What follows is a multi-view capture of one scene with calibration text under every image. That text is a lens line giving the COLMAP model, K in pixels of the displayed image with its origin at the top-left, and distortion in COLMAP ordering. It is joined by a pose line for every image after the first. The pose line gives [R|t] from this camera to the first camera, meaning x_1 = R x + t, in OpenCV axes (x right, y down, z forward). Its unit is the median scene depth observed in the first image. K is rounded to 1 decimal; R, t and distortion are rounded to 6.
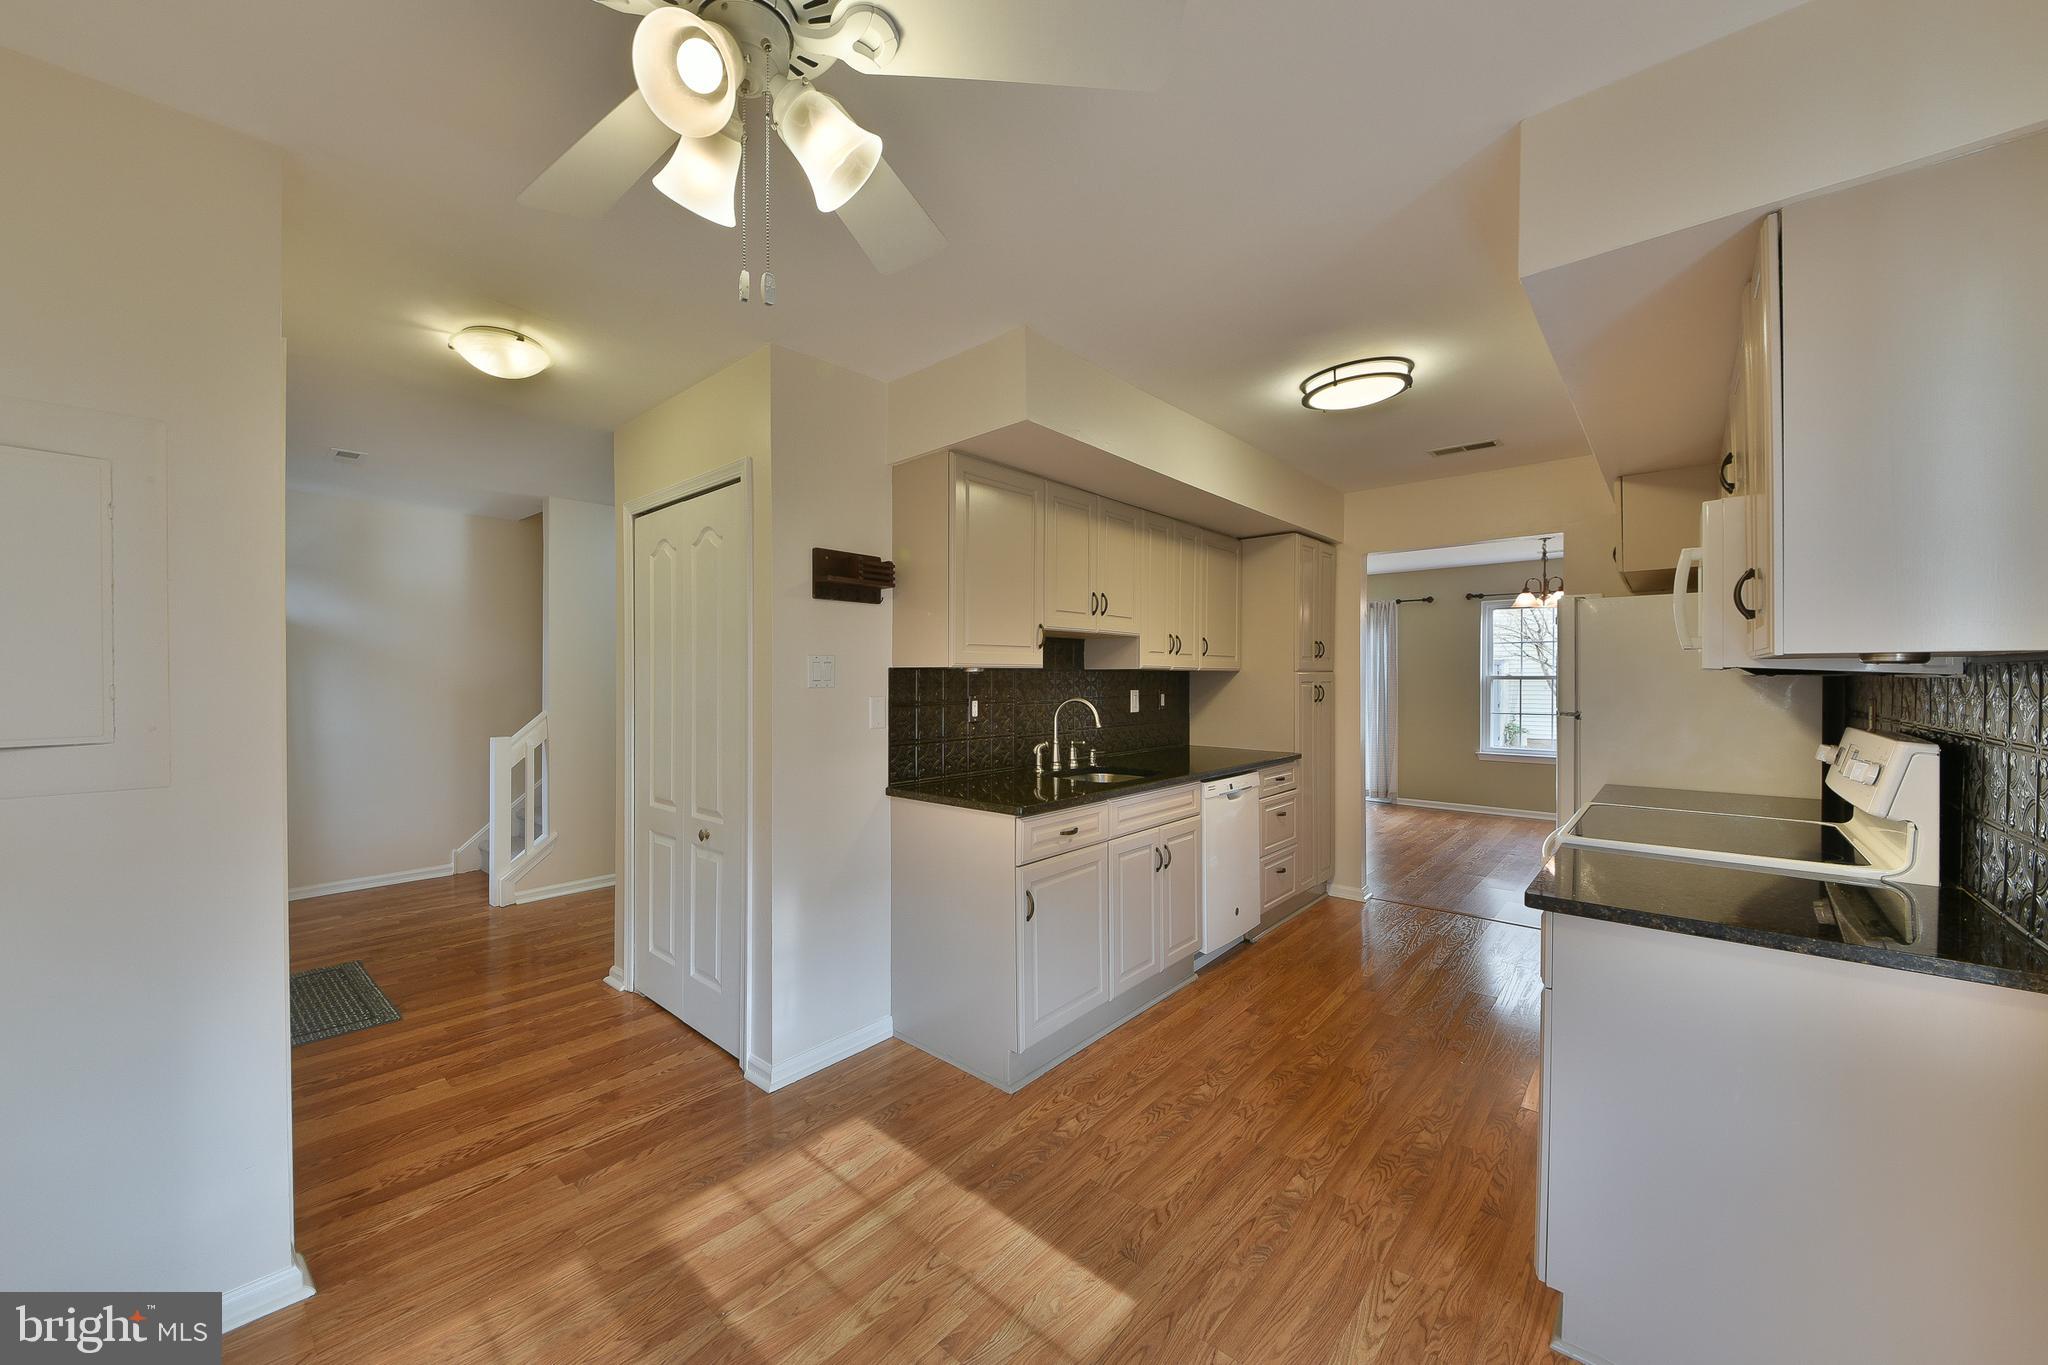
lens RADIAL K [[724.5, 0, 1022.8], [0, 724.5, 692.7], [0, 0, 1]] dist [0.000487, -0.000128]
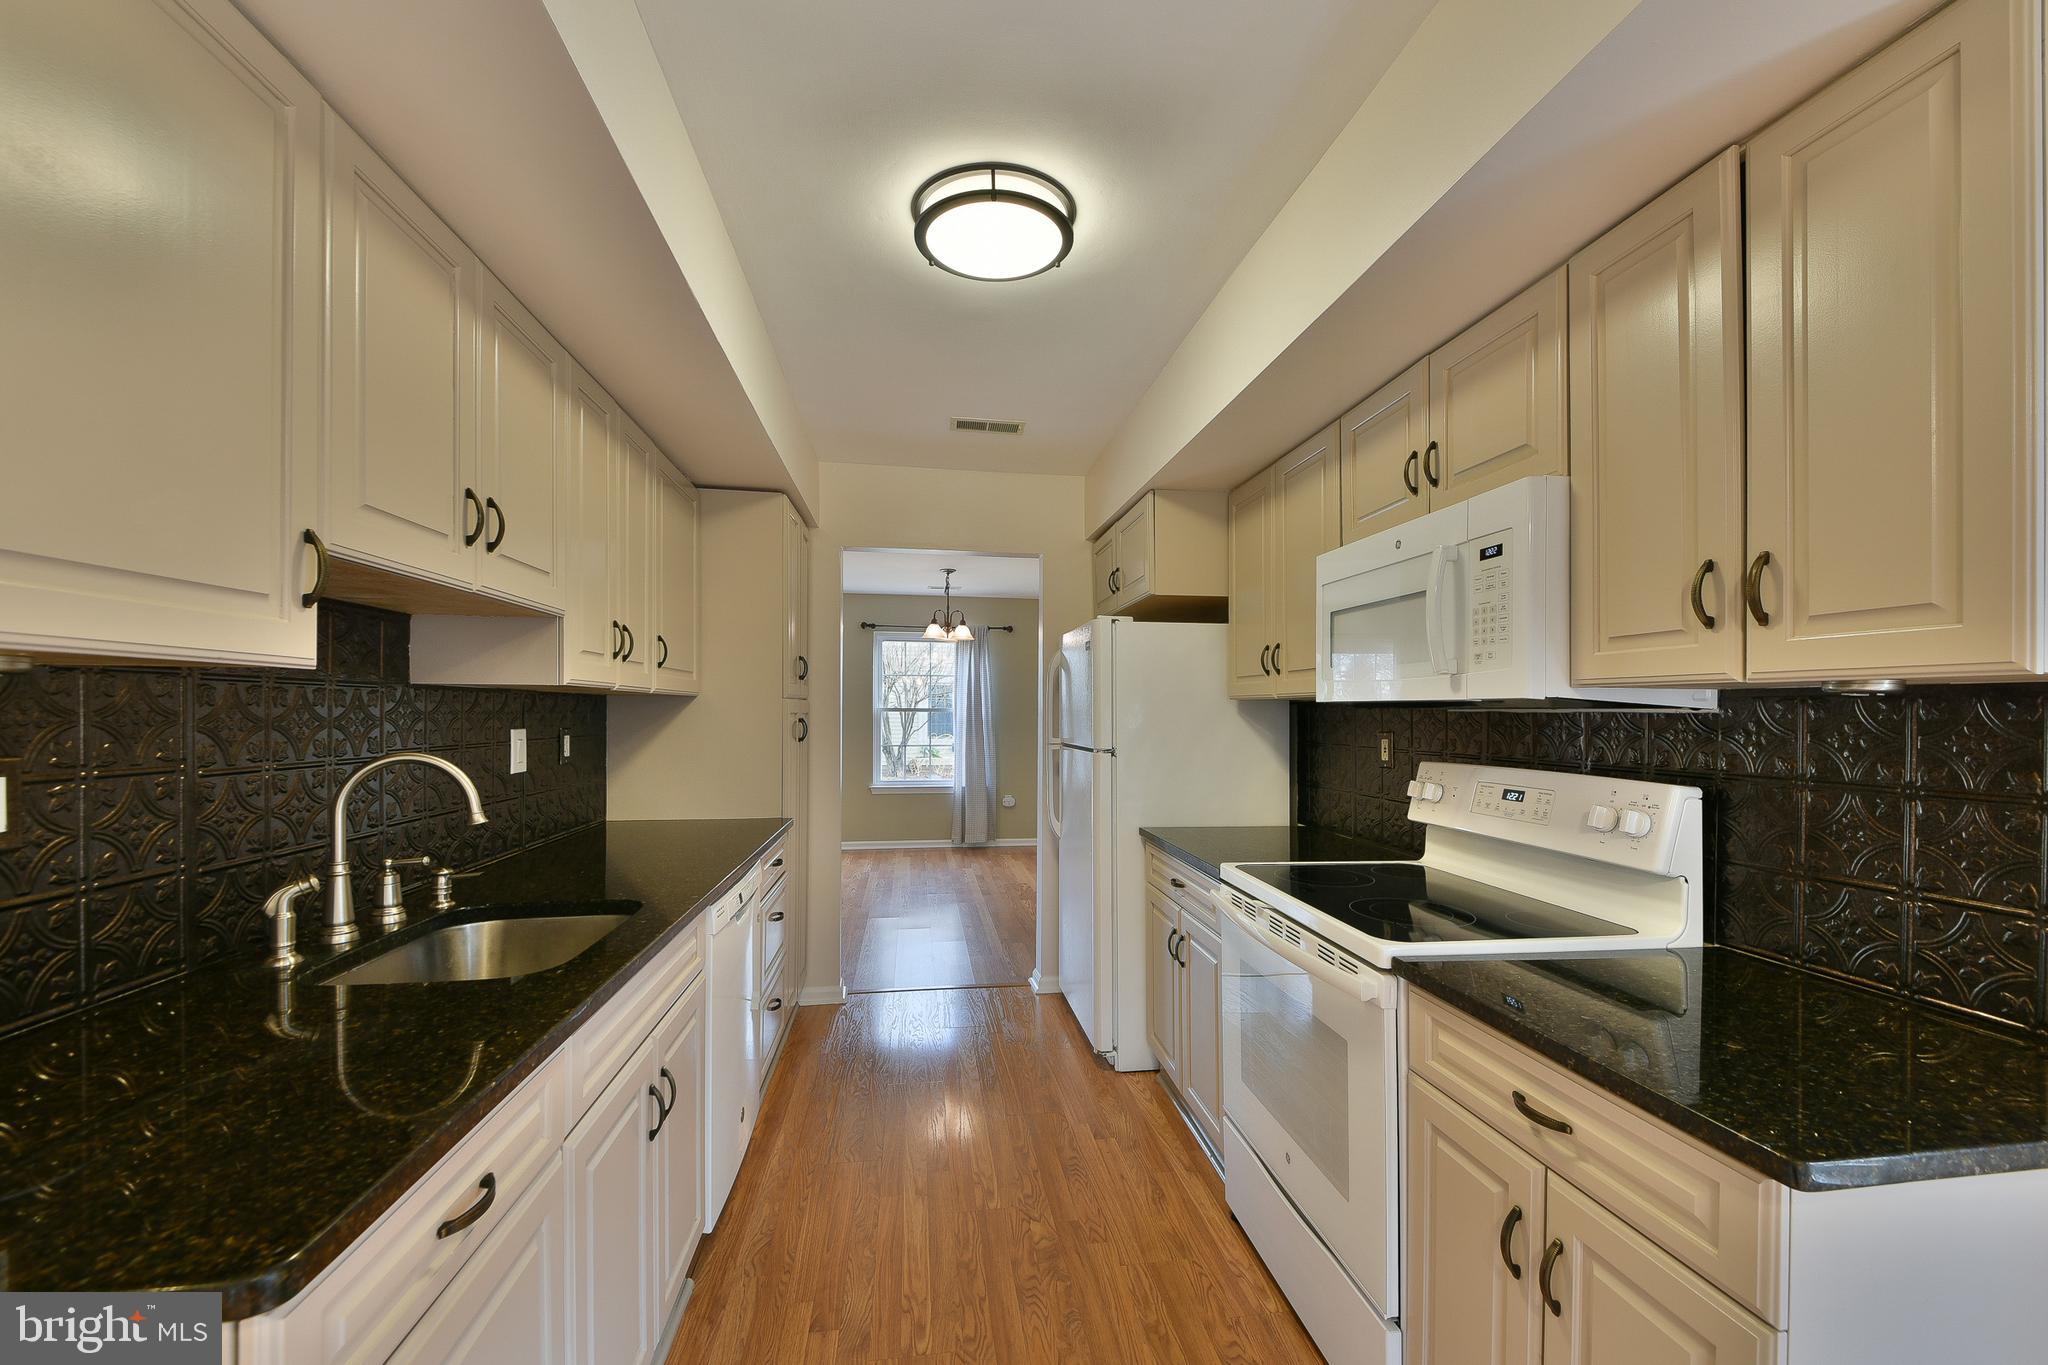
lens RADIAL K [[795.1, 0, 1023.5], [0, 795.1, 721.8], [0, 0, 1]] dist [0.022036, -0.016930]
pose [[0.689253, -0.003379, 0.724513, -0.011207], [0.006617, 0.999977, -0.001631, -0.006788], [-0.724491, 0.005919, 0.689259, 0.452443]]
